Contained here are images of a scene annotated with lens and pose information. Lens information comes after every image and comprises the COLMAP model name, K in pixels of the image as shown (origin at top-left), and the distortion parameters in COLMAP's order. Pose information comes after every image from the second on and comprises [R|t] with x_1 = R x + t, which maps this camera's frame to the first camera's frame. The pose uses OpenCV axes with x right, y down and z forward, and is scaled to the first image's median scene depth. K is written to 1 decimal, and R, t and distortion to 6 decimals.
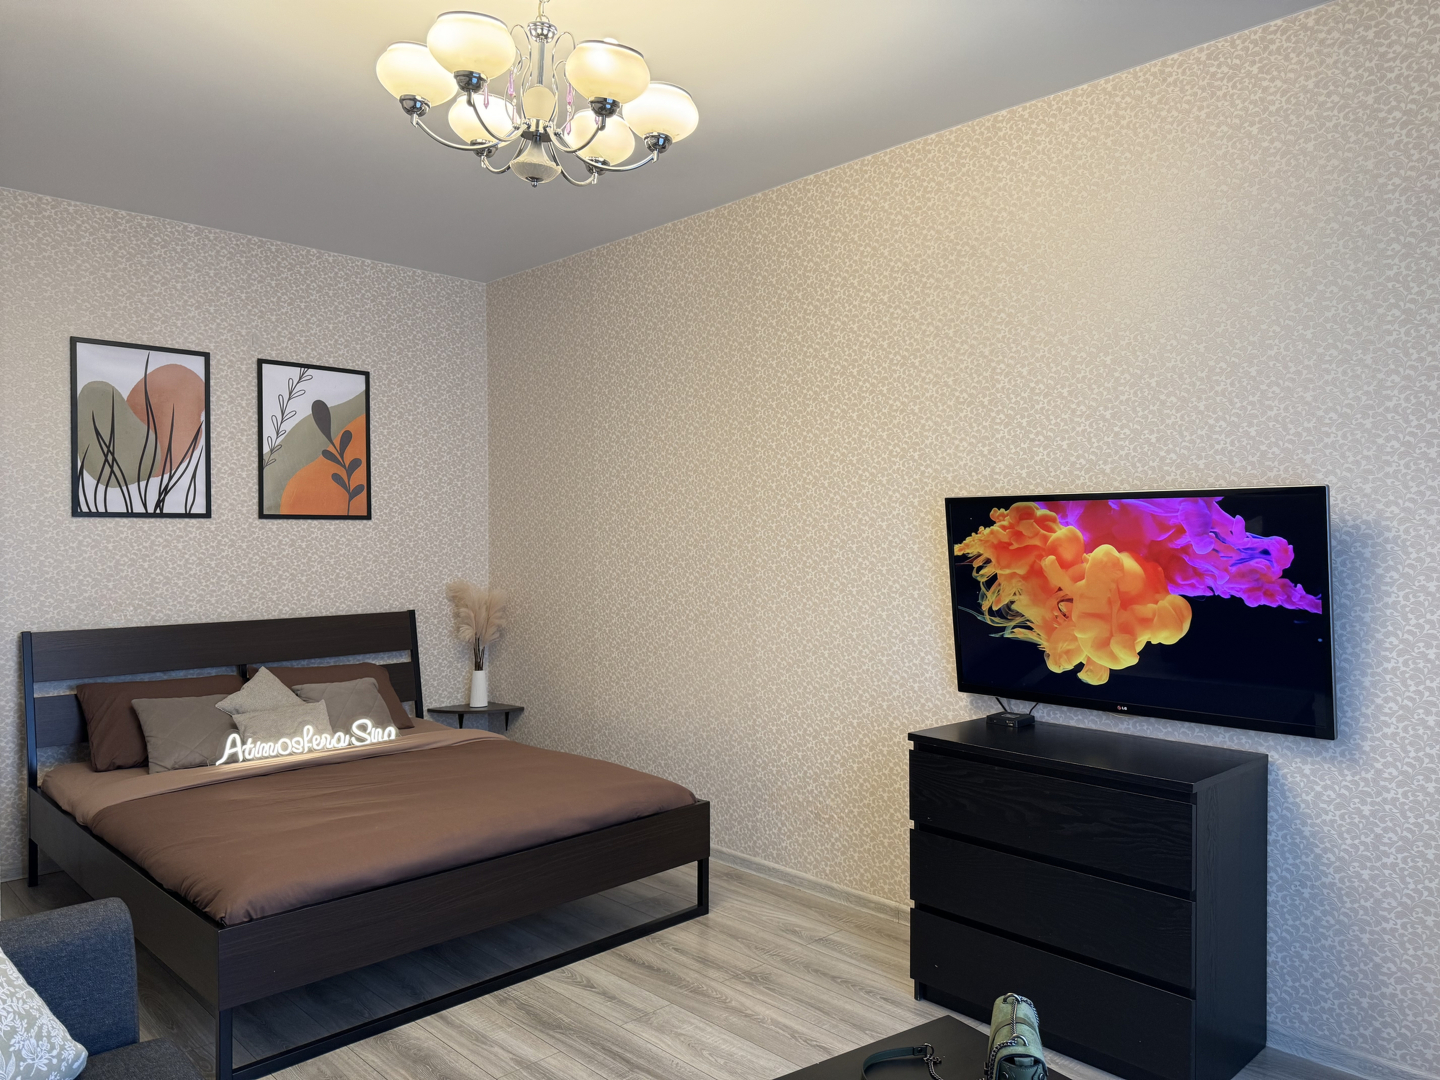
lens RADIAL K [[1015.5, 0, 720.0], [0, 1015.5, 540.0], [0, 0, 1]] dist [0.095480, -0.165978]
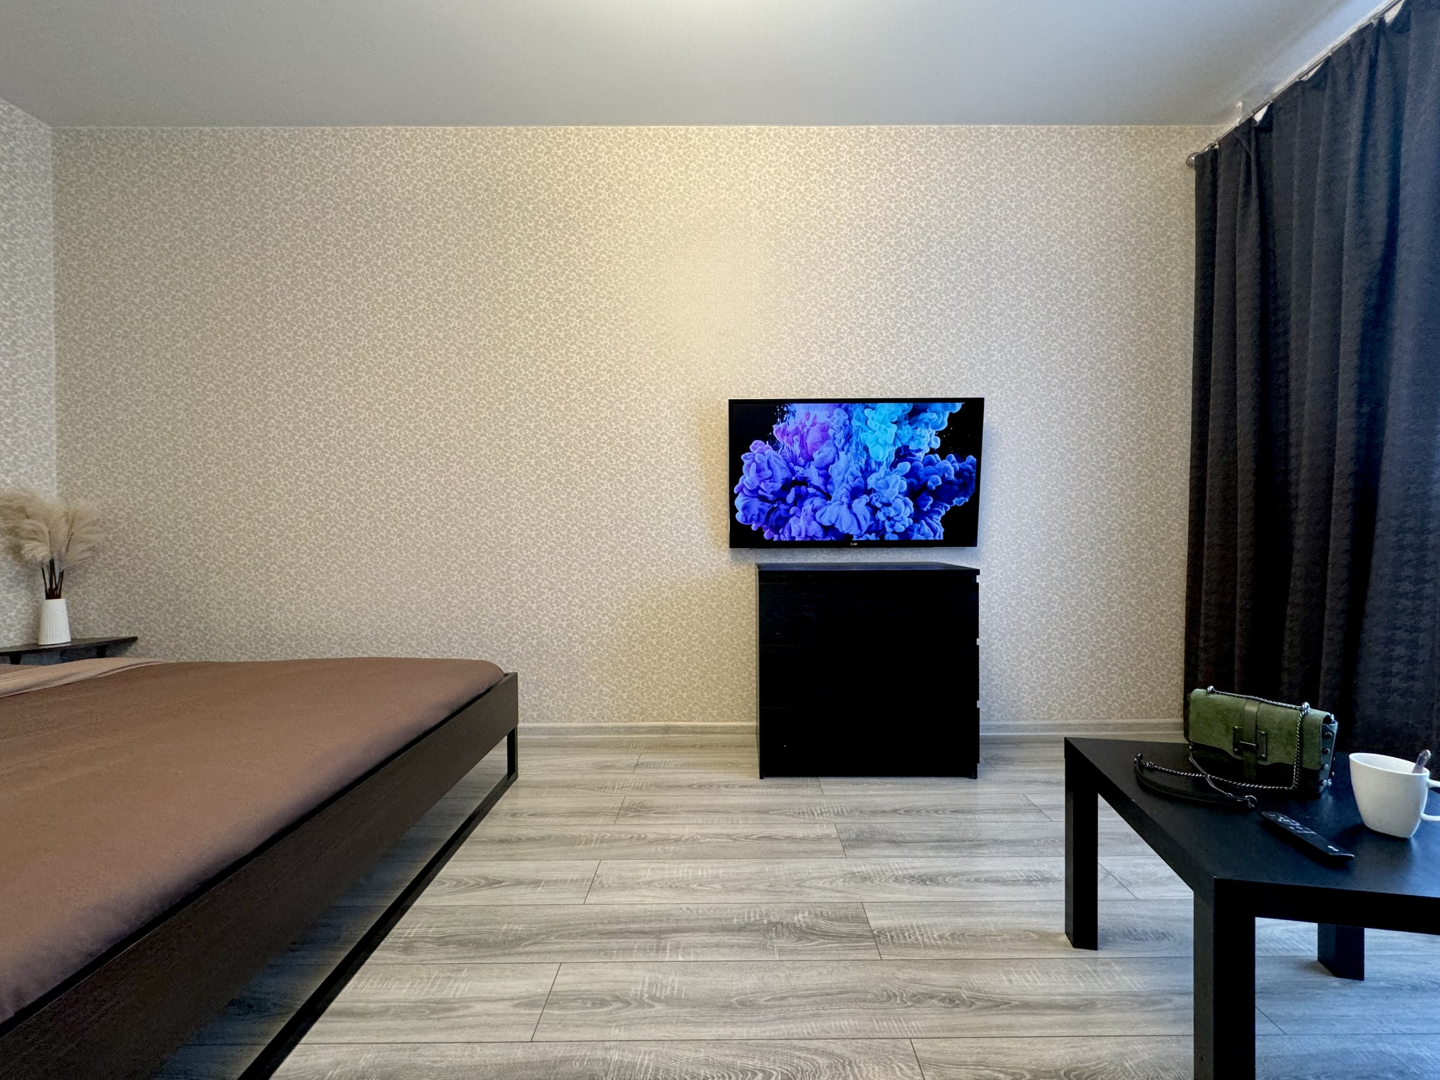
lens RADIAL K [[591.6, 0, 739.2], [0, 591.6, 532.4], [0, 0, 1]] dist [0.000769, 0.000255]
pose [[0.693210, -0.011916, 0.720637, -0.252244], [0.009021, 0.999928, 0.007857, 0.097326], [-0.720679, 0.001054, 0.693268, 0.366813]]
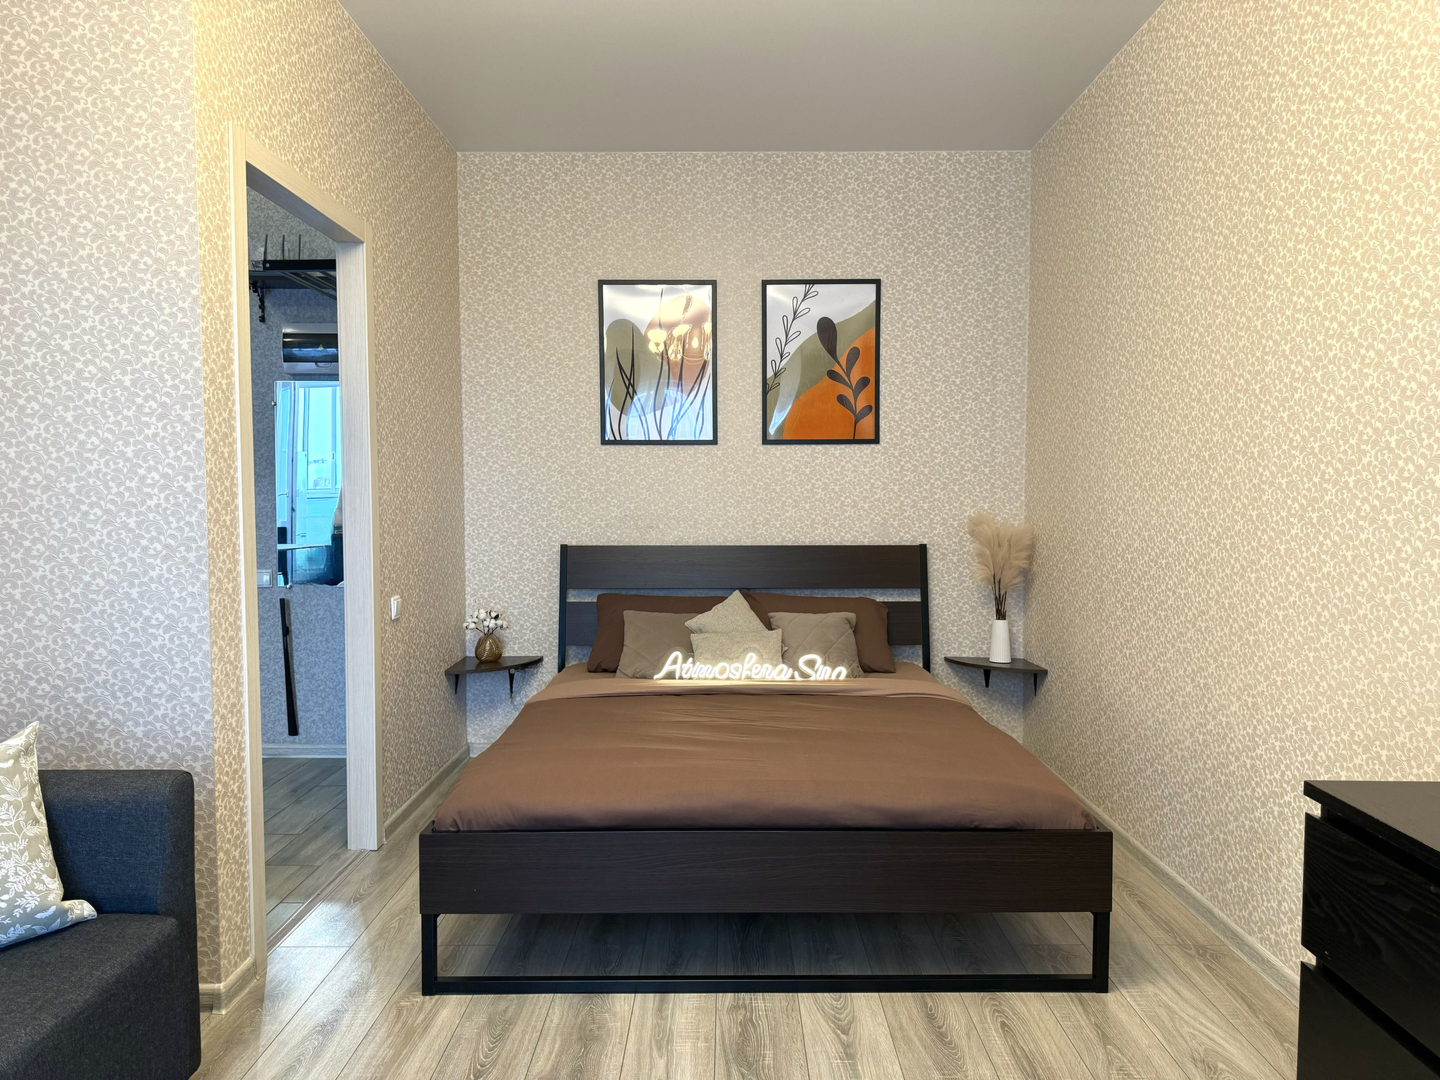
lens RADIAL K [[999.6, 0, 716.2], [0, 999.6, 550.2], [0, 0, 1]] dist [0.110500, -0.165573]
pose [[0.712101, 0.040128, -0.700929, 0.229753], [-0.002967, 0.998528, 0.054151, 0.032976], [0.702071, -0.036481, 0.711172, 0.309360]]
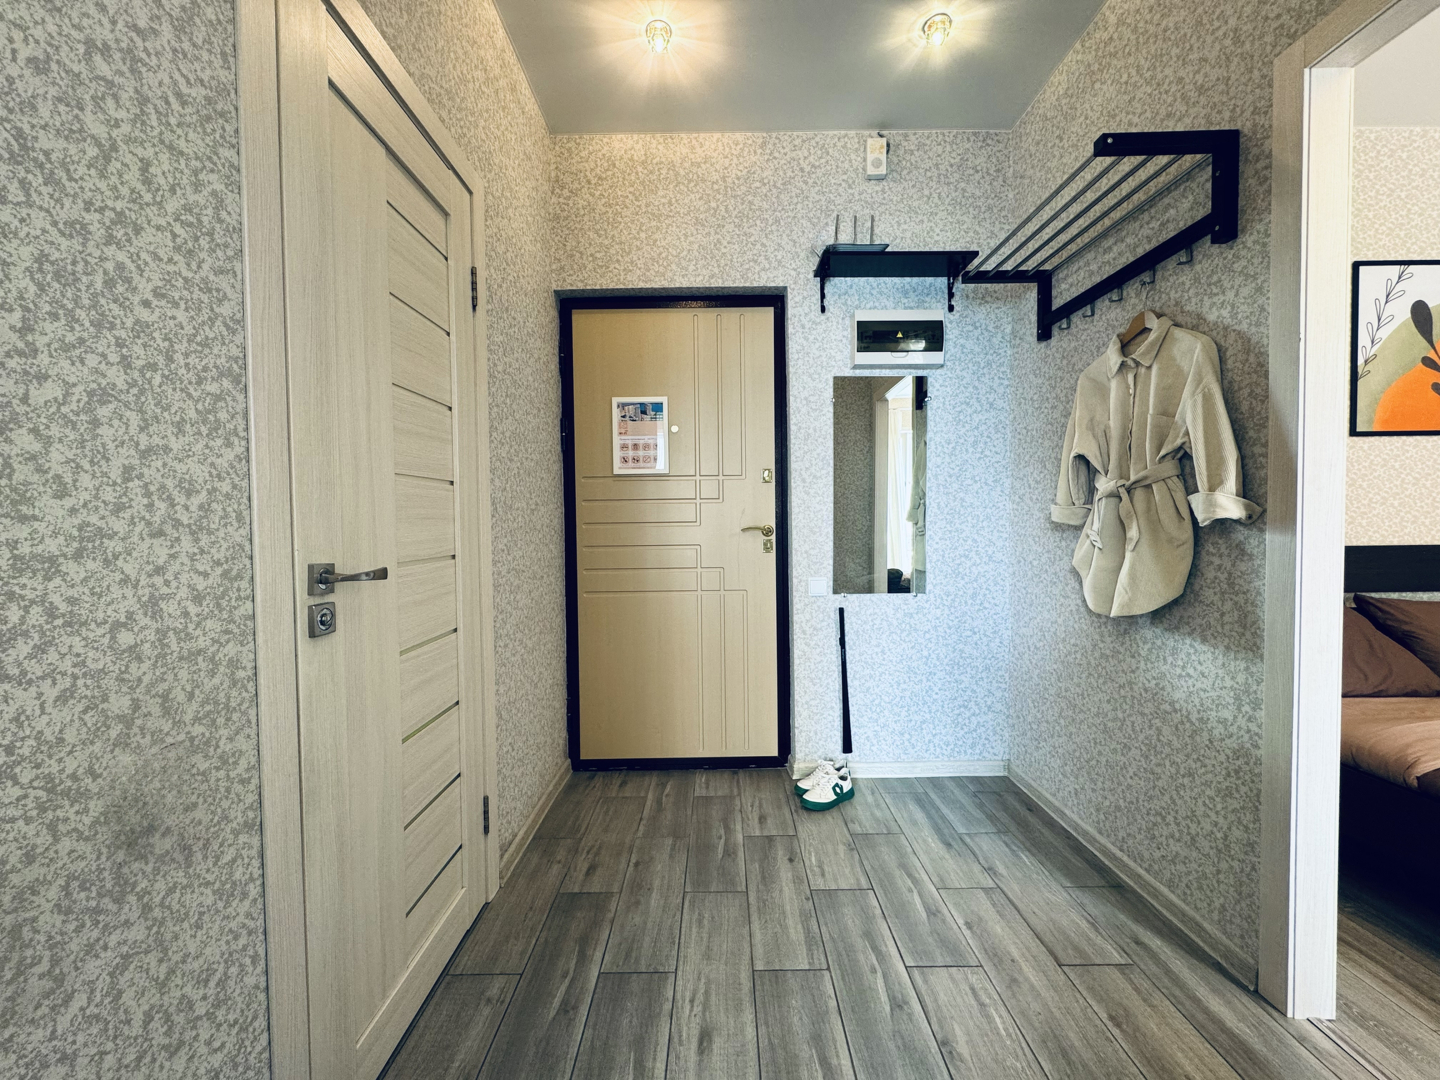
lens RADIAL K [[567.0, 0, 720.0], [0, 567.0, 540.0], [0, 0, 1]] dist [0.000124, 0.000039]
pose [[0.716481, 0.015550, -0.697433, -0.559830], [0.006970, 0.999542, 0.029447, 0.060058], [0.697572, -0.025959, 0.716045, 0.265700]]
